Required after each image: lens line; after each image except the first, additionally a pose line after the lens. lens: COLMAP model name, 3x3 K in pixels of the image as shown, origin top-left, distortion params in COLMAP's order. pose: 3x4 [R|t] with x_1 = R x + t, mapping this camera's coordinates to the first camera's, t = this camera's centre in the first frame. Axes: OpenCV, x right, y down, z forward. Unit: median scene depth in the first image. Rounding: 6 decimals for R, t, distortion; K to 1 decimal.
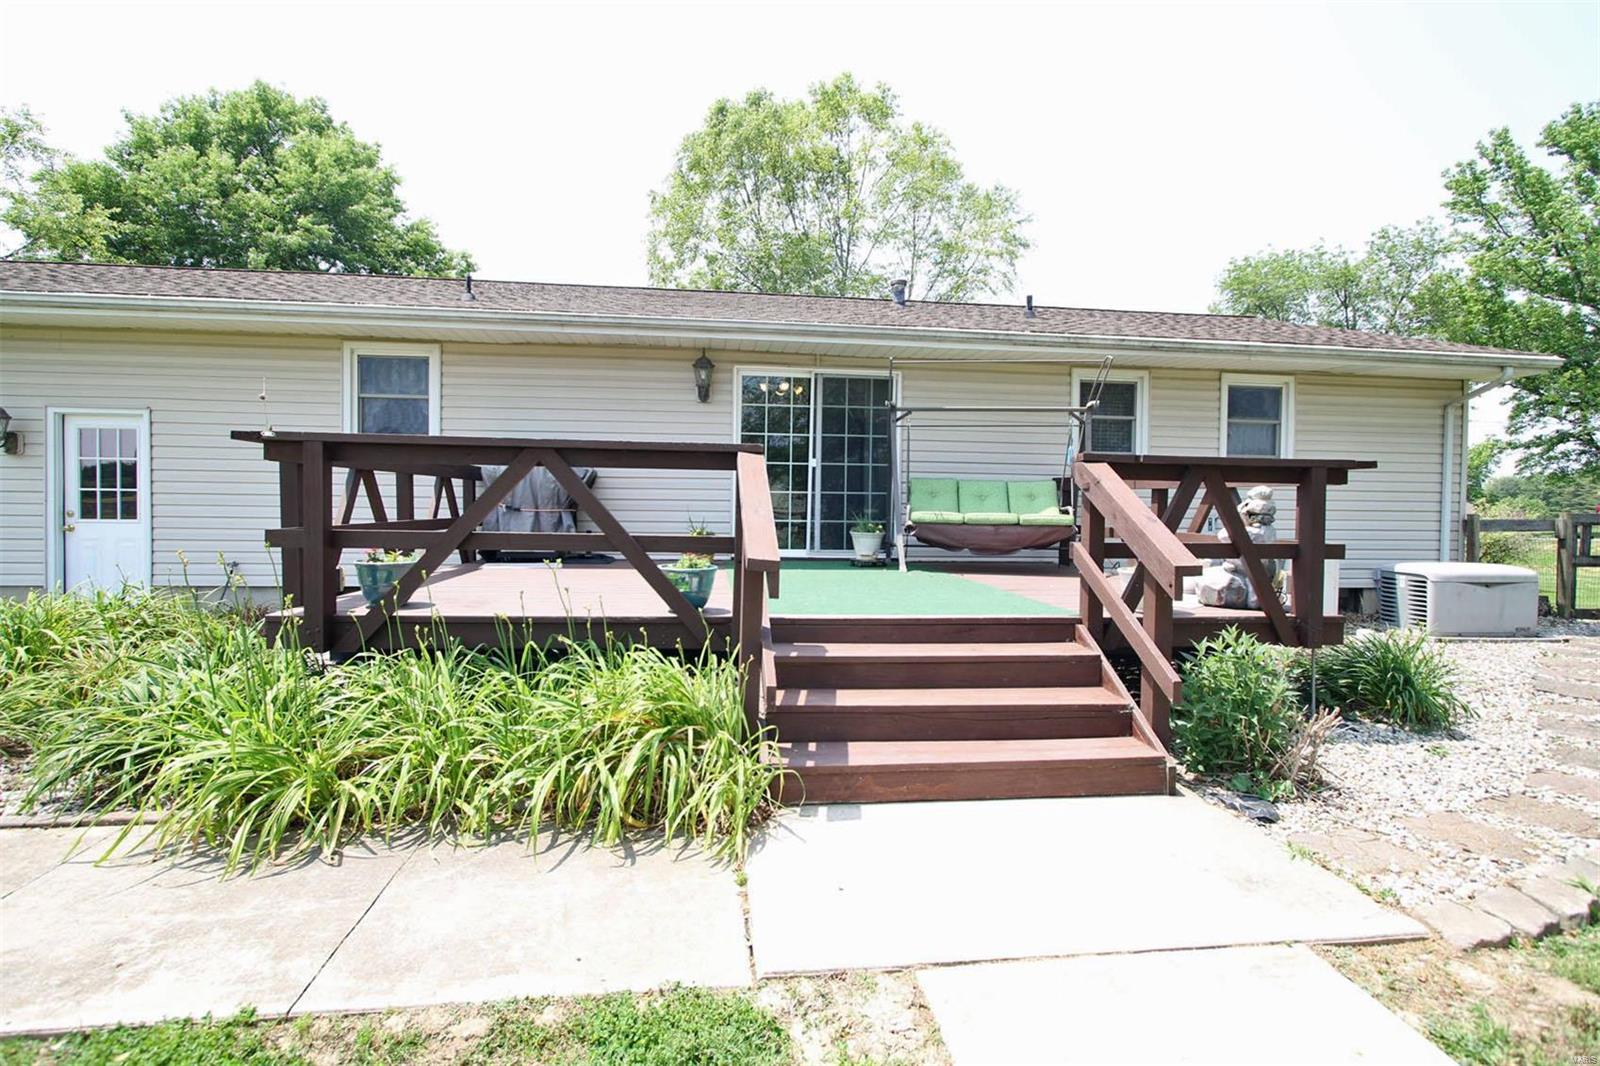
lens RADIAL K [[729.2, 0, 789.3], [0, 729.2, 520.3], [0, 0, 1]] dist [-0.010261, 0.002449]
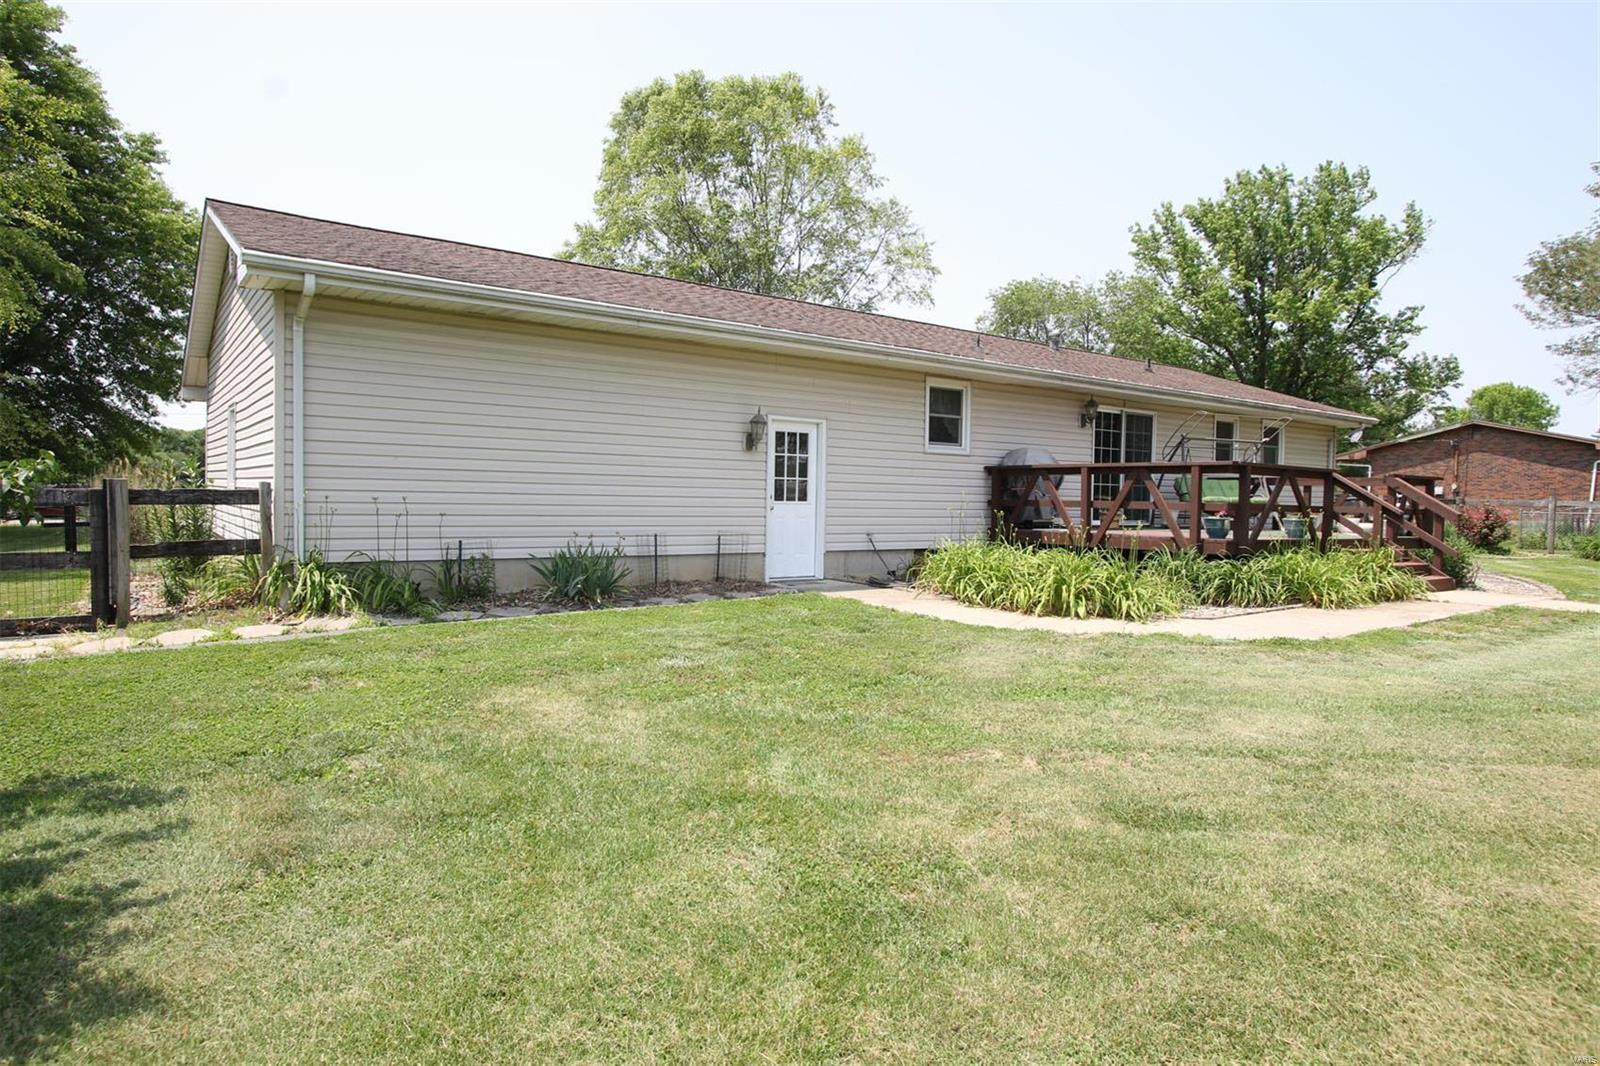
lens RADIAL K [[914.3, 0, 816.1], [0, 914.3, 499.9], [0, 0, 1]] dist [-0.002767, 0.002178]
pose [[0.867709, 0.000483, 0.497072, -1.449730], [0.005593, 0.999927, -0.010734, 0.012263], [-0.497041, 0.012094, 0.867643, -0.386179]]
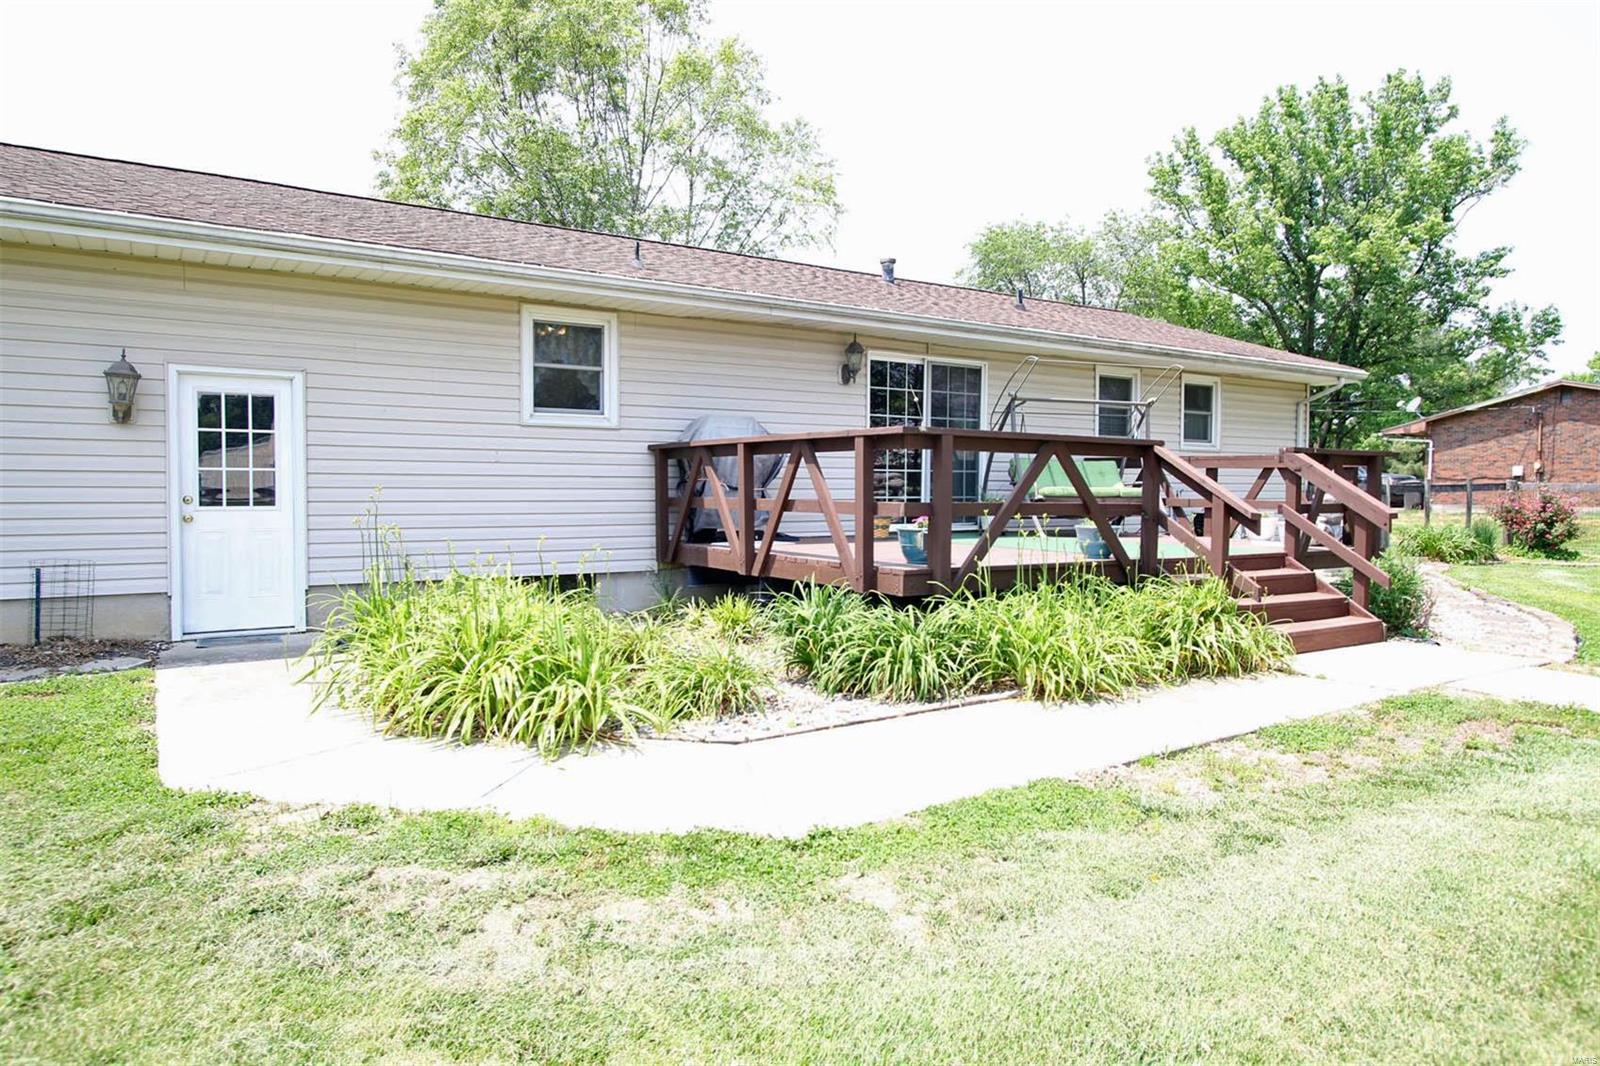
lens RADIAL K [[982.7, 0, 797.3], [0, 982.7, 518.0], [0, 0, 1]] dist [0.001518, -0.003640]
pose [[0.898556, -0.023020, 0.438254, -0.724166], [0.017232, 0.999704, 0.017181, 0.003478], [-0.438520, -0.007886, 0.898687, -0.211886]]
